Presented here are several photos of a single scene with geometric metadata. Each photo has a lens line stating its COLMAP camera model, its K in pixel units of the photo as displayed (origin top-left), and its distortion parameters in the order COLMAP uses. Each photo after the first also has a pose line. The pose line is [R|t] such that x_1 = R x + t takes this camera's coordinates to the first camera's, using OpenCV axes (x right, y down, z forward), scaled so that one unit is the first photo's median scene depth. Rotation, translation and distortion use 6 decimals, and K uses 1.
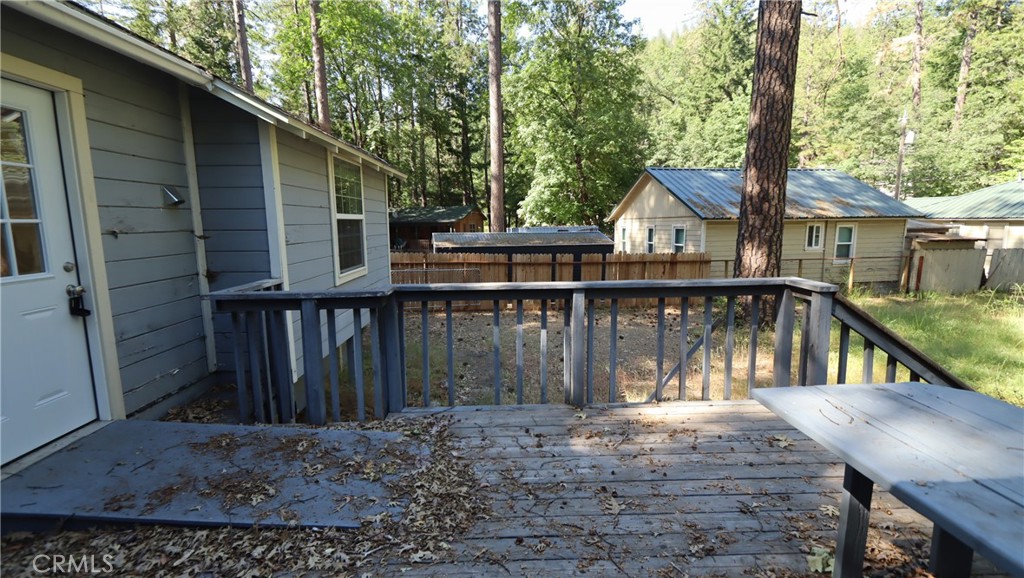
lens RADIAL K [[471.3, 0, 504.9], [0, 471.3, 290.8], [0, 0, 1]] dist [0.005120, -0.000604]
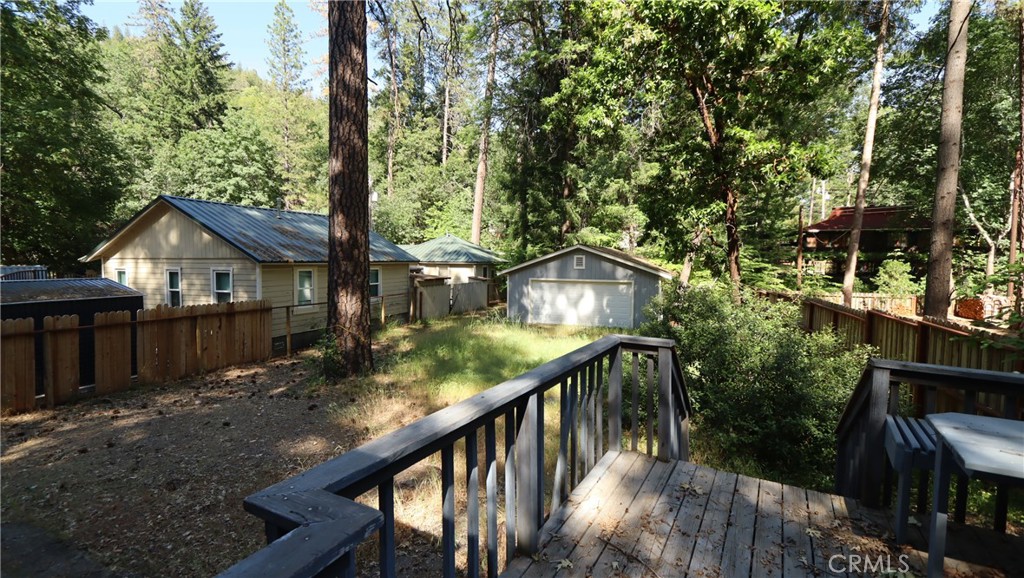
lens RADIAL K [[471.3, 0, 511.9], [0, 471.3, 287.5], [0, 0, 1]] dist [0.005120, -0.000604]
pose [[0.505433, -0.039017, 0.861983, -0.104182], [0.111748, 0.993524, -0.020554, -0.031948], [-0.855599, 0.106713, 0.506520, 0.142323]]
